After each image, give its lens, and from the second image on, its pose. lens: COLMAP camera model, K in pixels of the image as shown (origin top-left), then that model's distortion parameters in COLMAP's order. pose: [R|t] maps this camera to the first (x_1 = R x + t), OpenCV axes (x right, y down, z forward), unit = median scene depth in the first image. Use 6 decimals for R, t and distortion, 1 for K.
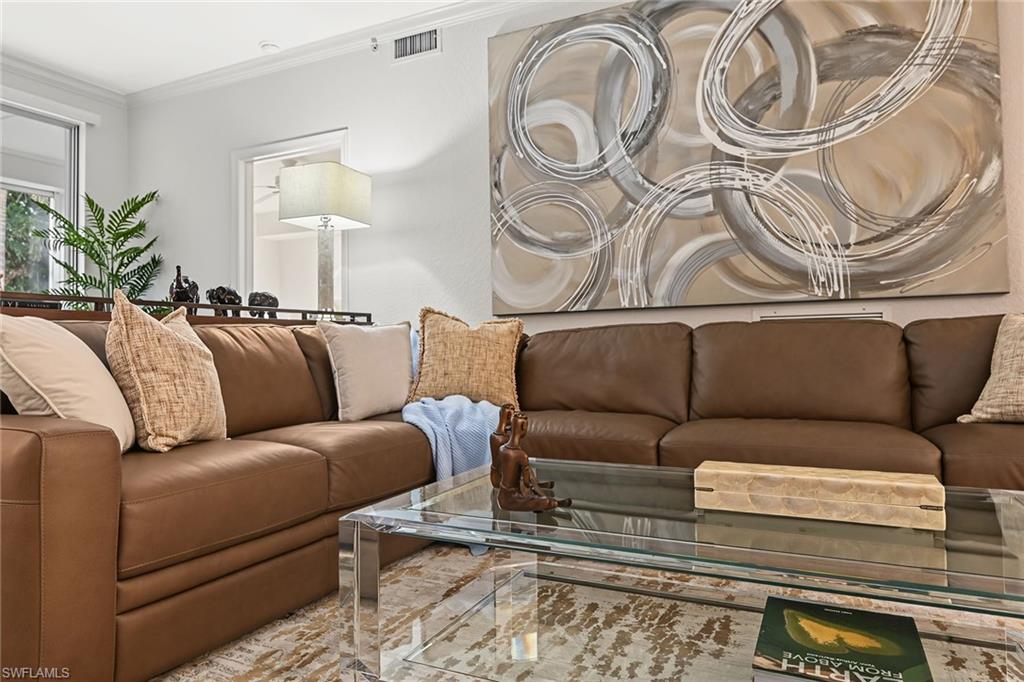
lens RADIAL K [[662.2, 0, 514.0], [0, 662.2, 323.0], [0, 0, 1]] dist [0.002006, 0.002330]
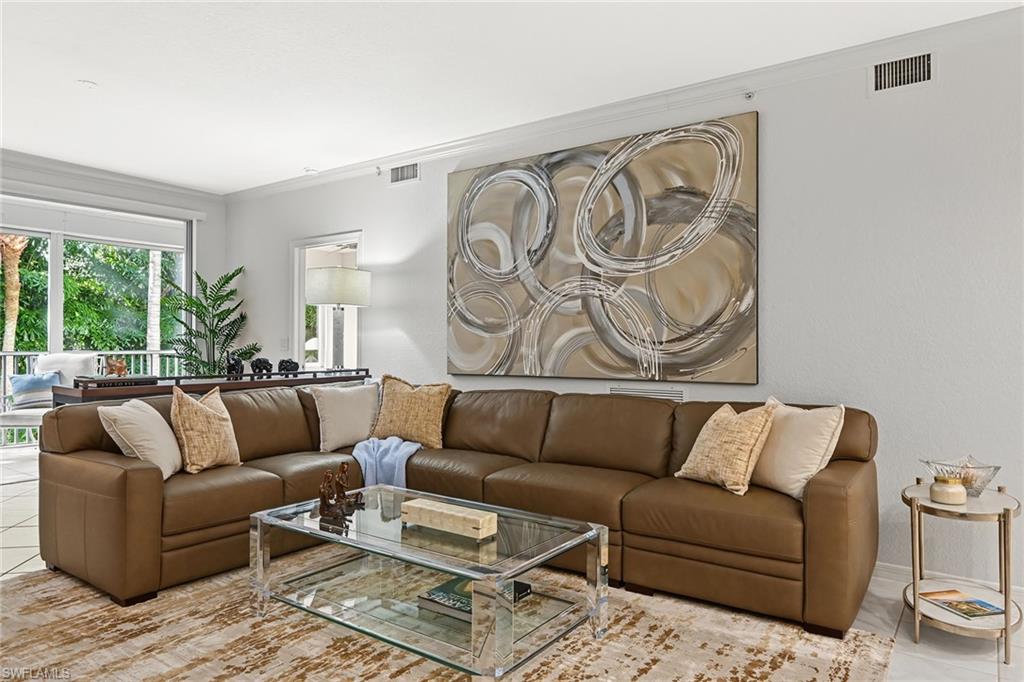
lens RADIAL K [[655.3, 0, 512.0], [0, 655.3, 341.0], [0, 0, 1]] dist [-0.001743, -0.000445]
pose [[0.984631, 0.017749, -0.173746, 0.398961], [-0.012099, 0.999365, 0.033527, -0.150612], [0.174231, -0.030910, 0.984220, -0.397609]]
